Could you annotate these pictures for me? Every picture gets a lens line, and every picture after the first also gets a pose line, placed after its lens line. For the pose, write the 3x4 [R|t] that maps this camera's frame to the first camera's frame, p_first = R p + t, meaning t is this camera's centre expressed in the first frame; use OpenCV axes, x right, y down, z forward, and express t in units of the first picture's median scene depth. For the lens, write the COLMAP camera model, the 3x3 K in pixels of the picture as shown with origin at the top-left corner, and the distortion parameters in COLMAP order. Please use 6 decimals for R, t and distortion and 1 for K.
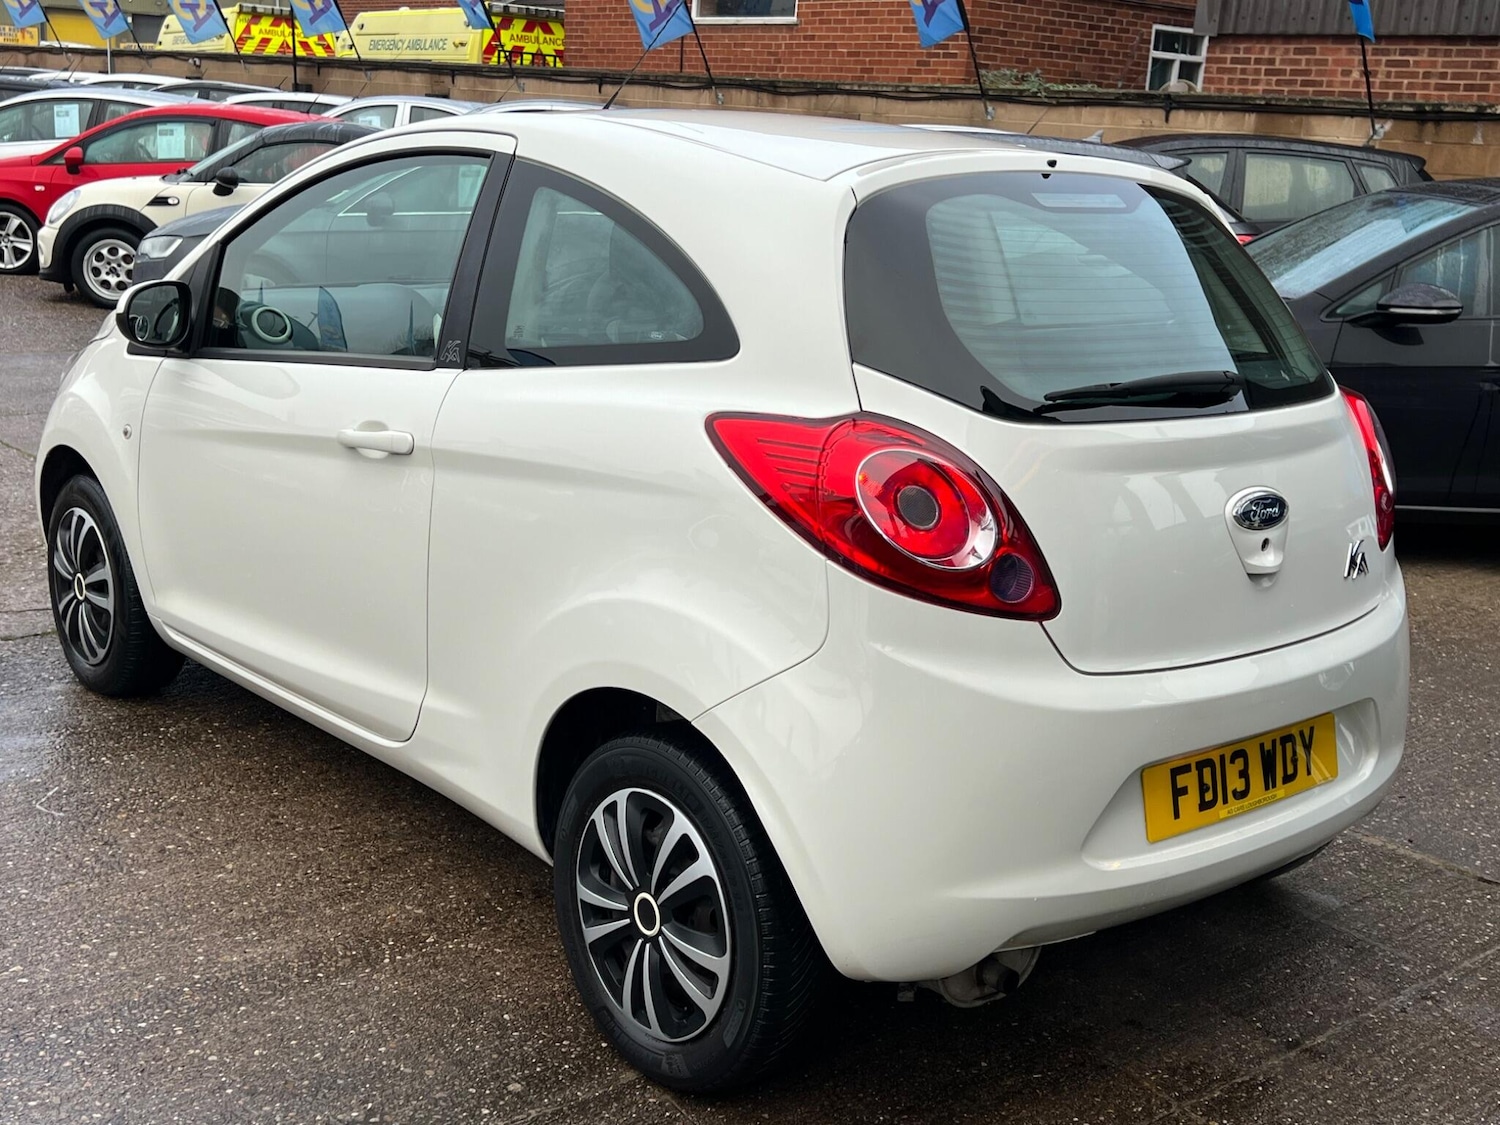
lens RADIAL K [[1740.4, 0, 749.3], [0, 1740.4, 583.2], [0, 0, 1]] dist [0.103305, -0.198681]
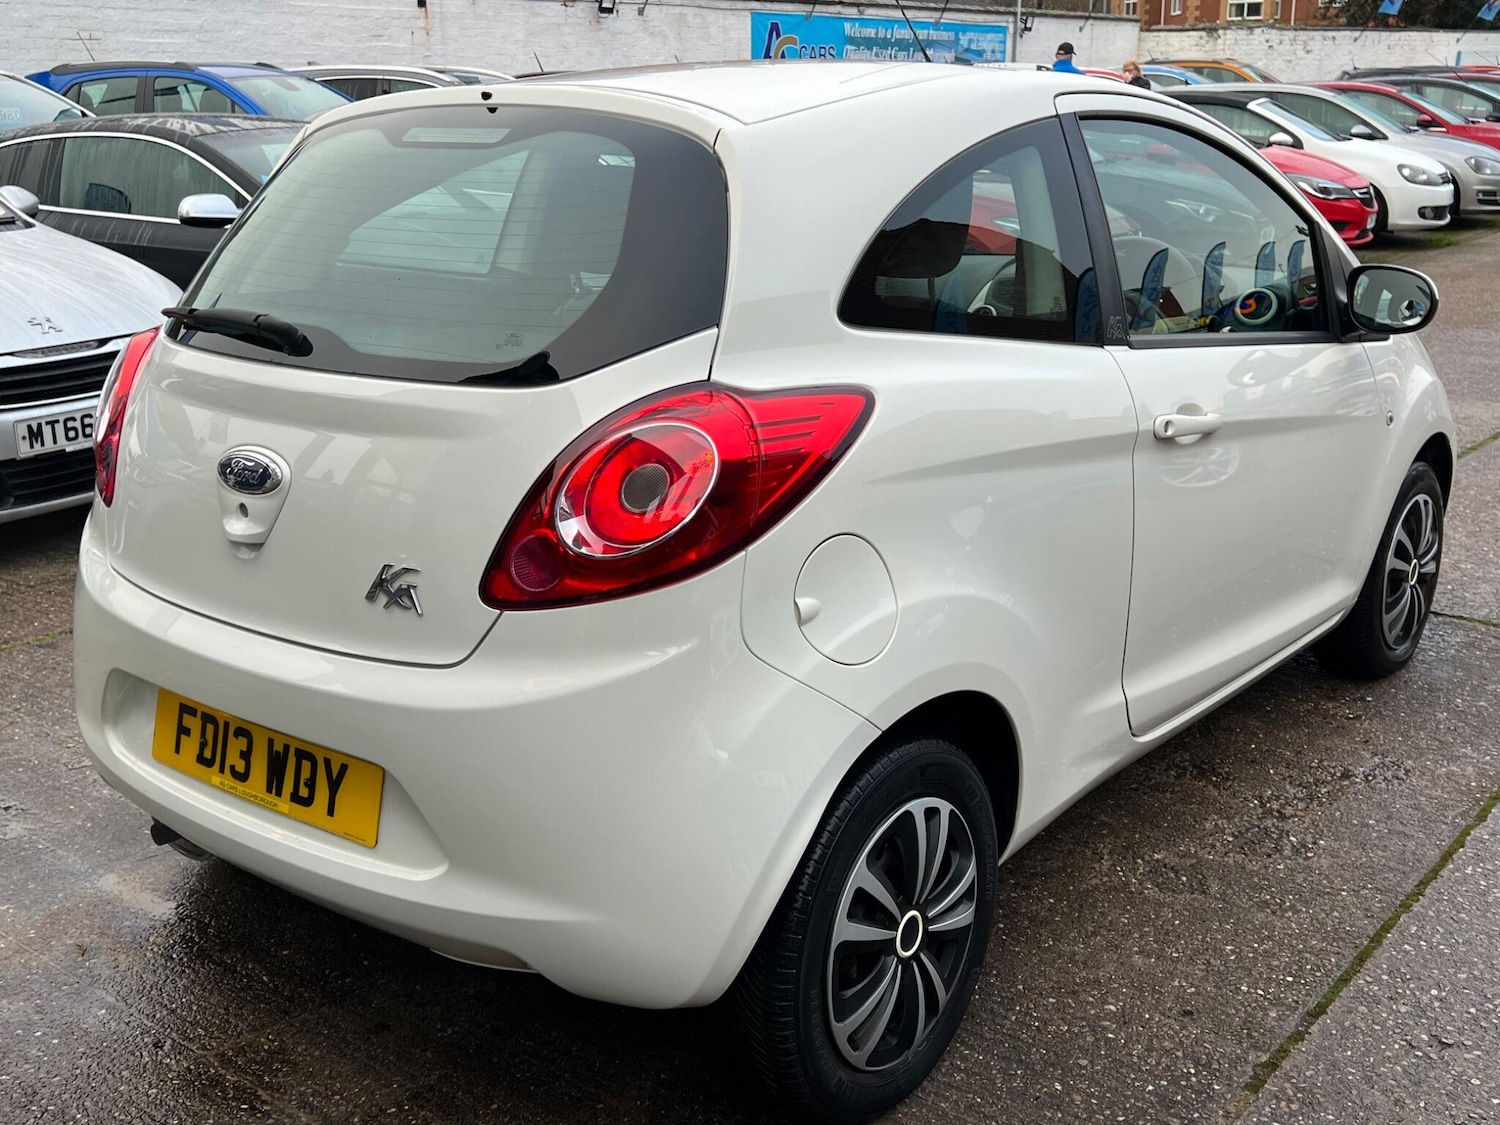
lens RADIAL K [[1746.5, 0, 750.0], [0, 1746.5, 562.5], [0, 0, 1]] dist [0.099983, -0.192206]
pose [[0.118072, 0.199890, -0.972678, 1.185562], [-0.194775, 0.965164, 0.174702, -0.200929], [0.973715, 0.168826, 0.152892, 1.097660]]
